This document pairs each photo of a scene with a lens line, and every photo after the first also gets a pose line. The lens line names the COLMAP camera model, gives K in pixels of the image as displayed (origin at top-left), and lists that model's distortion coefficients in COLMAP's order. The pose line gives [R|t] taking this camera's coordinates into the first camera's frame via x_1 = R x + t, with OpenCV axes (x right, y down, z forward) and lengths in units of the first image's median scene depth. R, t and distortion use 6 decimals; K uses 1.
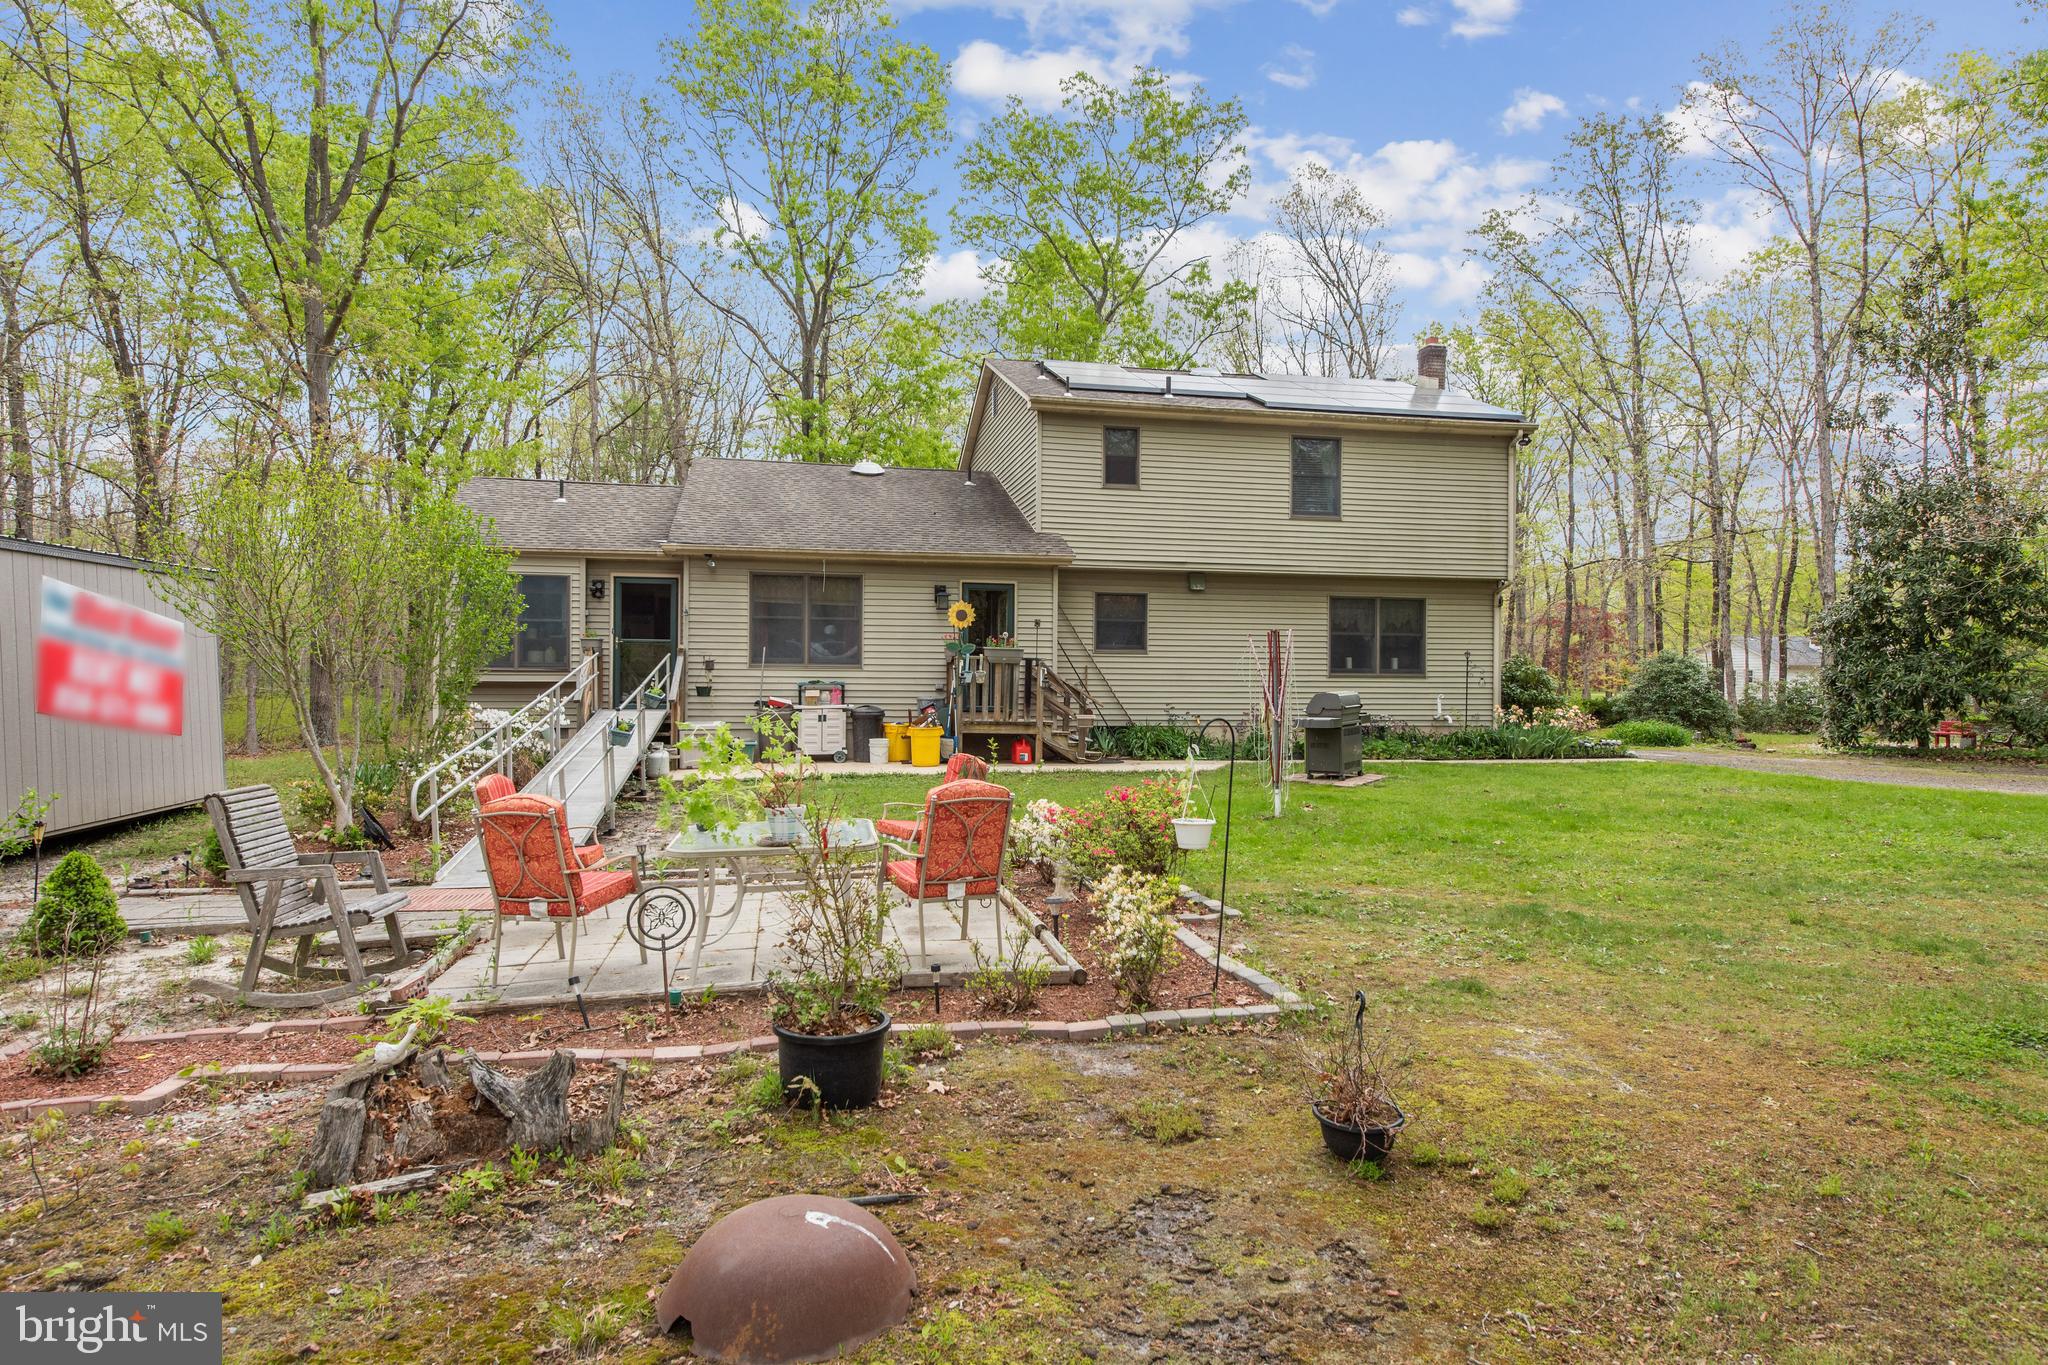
lens RADIAL K [[1221.6, 0, 1023.1], [0, 1221.6, 679.4], [0, 0, 1]] dist [0.009565, 0.000890]
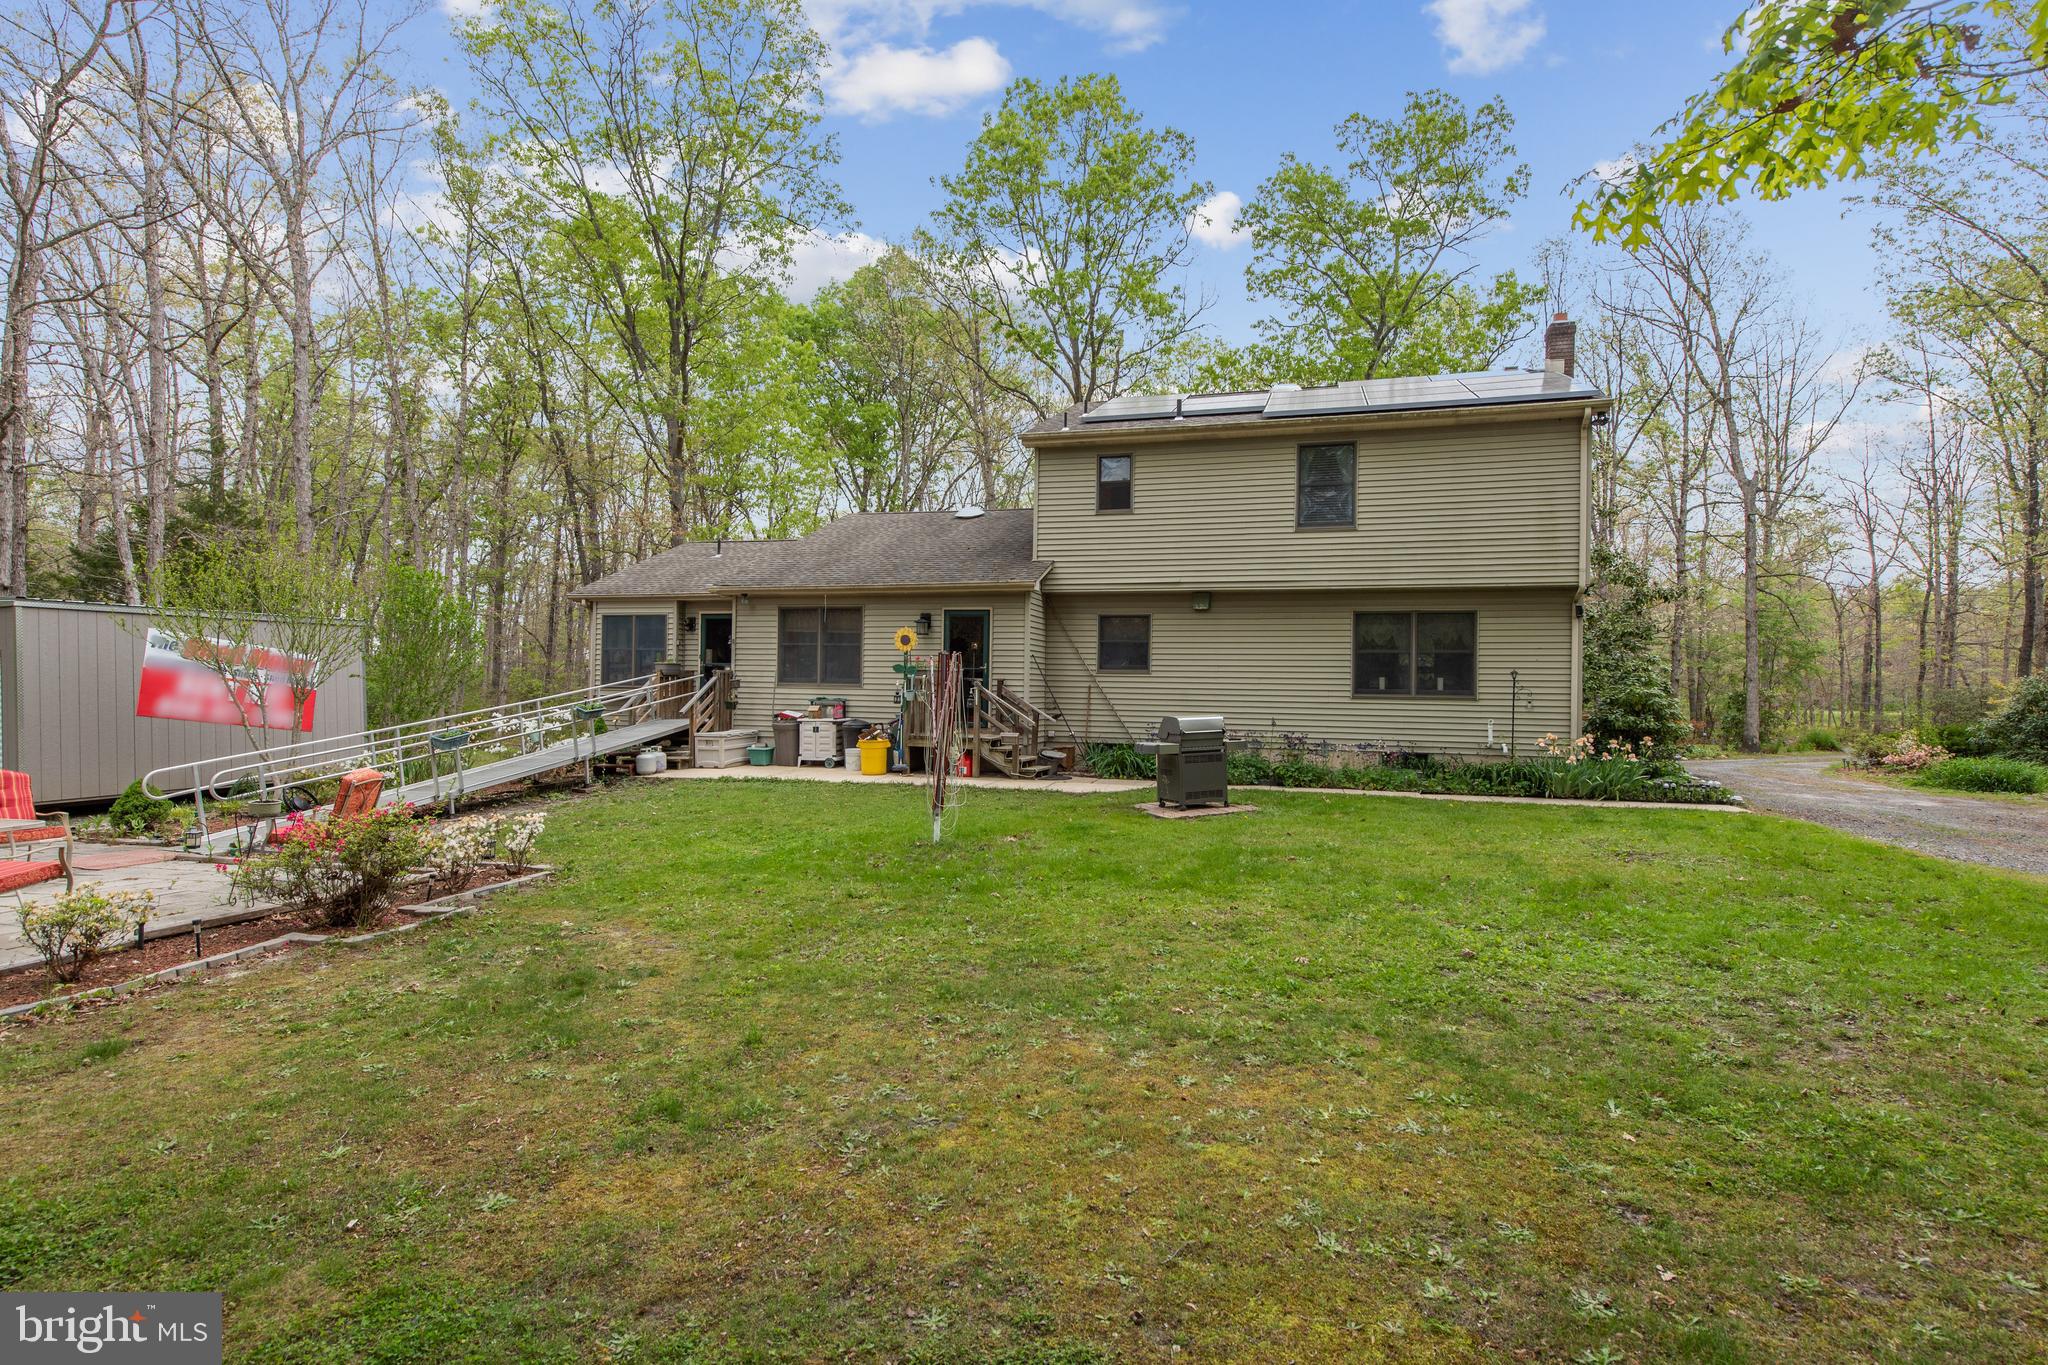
lens RADIAL K [[1018.7, 0, 1023.9], [0, 1018.7, 681.9], [0, 0, 1]] dist [0.000778, -0.000839]
pose [[0.874265, 0.002995, -0.485439, 0.419428], [-0.007345, 0.999948, -0.007058, -0.007579], [0.485393, 0.009736, 0.874242, 0.205420]]
